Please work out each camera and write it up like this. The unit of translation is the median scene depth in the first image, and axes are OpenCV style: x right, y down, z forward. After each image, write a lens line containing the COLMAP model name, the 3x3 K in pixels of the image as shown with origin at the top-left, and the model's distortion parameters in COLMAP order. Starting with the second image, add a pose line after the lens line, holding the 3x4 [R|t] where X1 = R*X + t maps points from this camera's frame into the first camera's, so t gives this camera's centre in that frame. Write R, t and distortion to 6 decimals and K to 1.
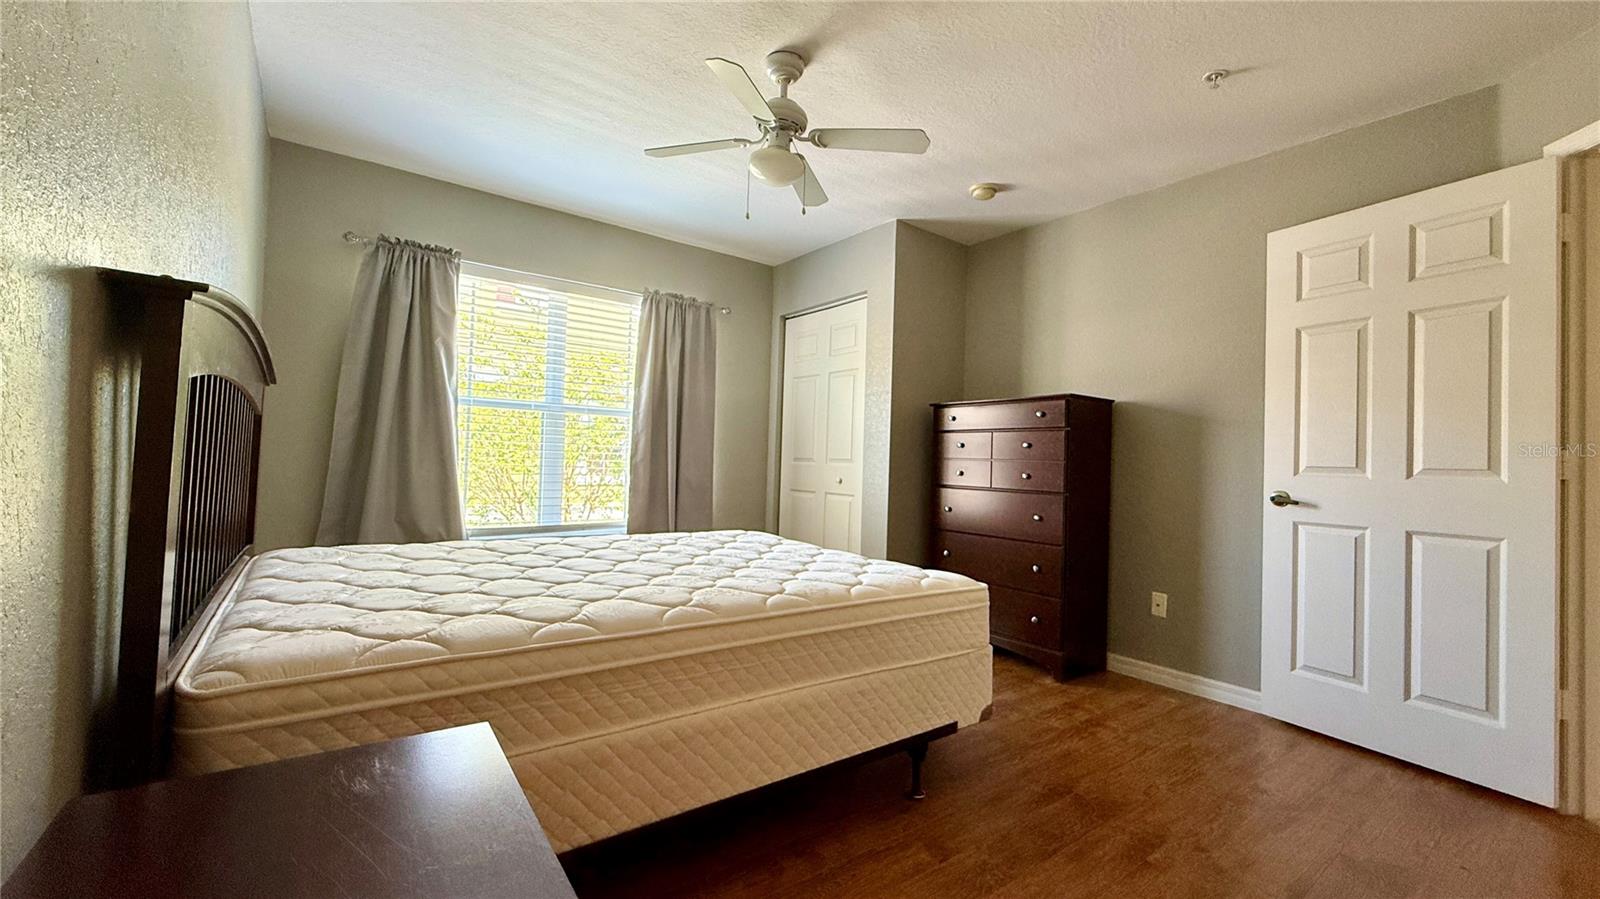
lens RADIAL K [[640.8, 0, 800.3], [0, 640.8, 440.6], [0, 0, 1]] dist [0.002481, 0.000329]
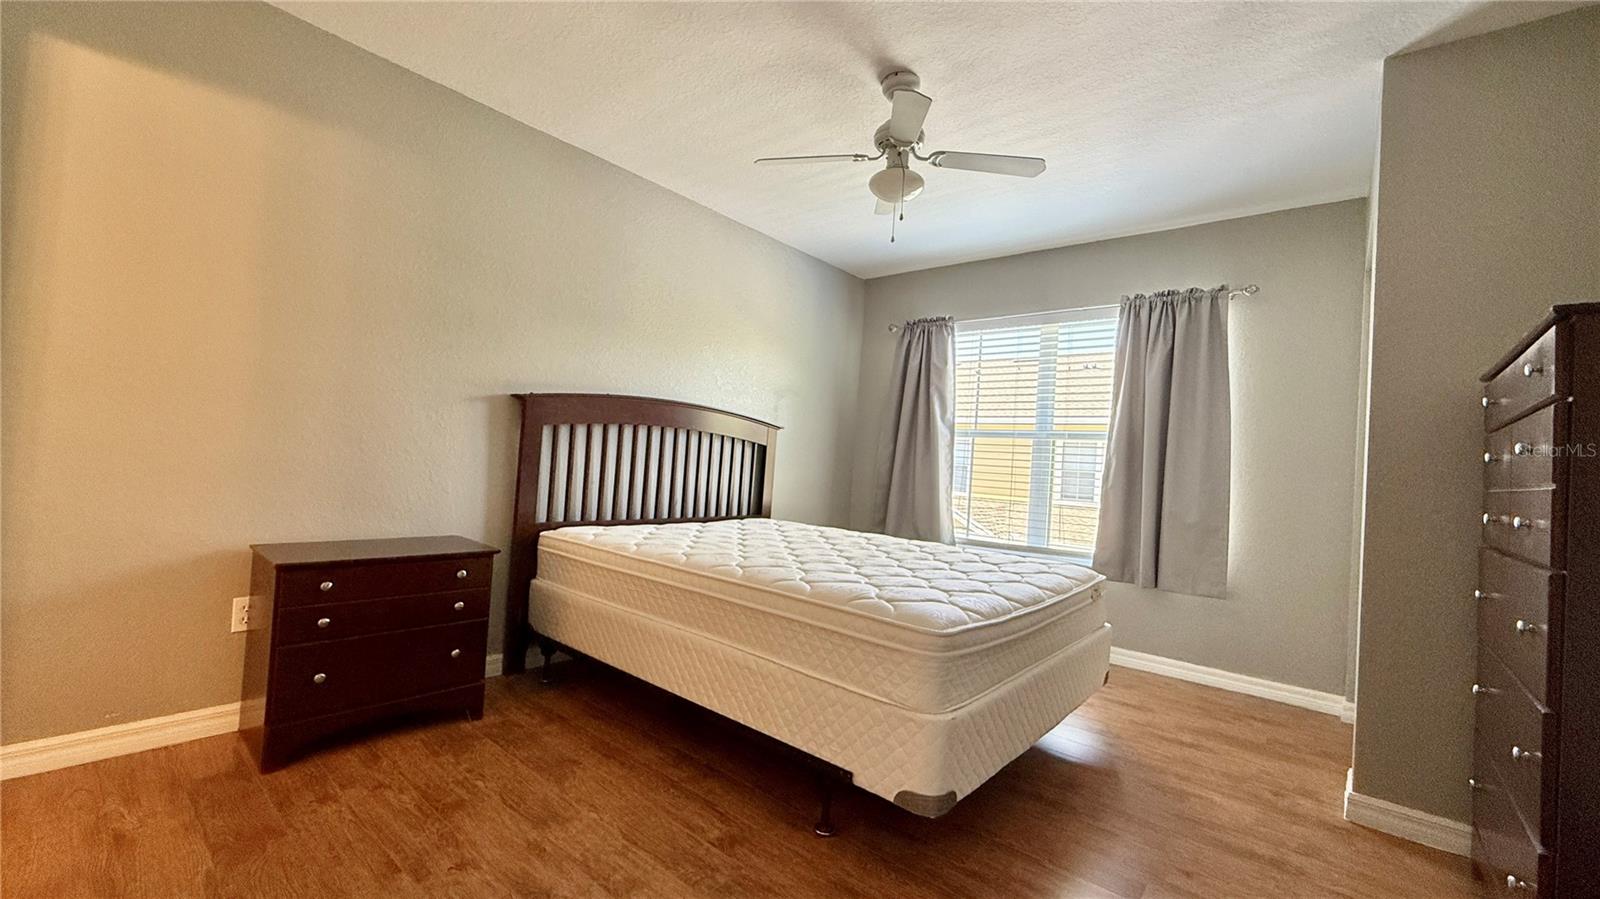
lens RADIAL K [[640.8, 0, 799.2], [0, 640.8, 439.7], [0, 0, 1]] dist [0.002481, 0.000329]
pose [[0.217139, -0.056444, -0.974507, 0.625241], [-0.025422, 0.997661, -0.063450, 0.037767], [0.975810, 0.038552, 0.215196, 0.436420]]
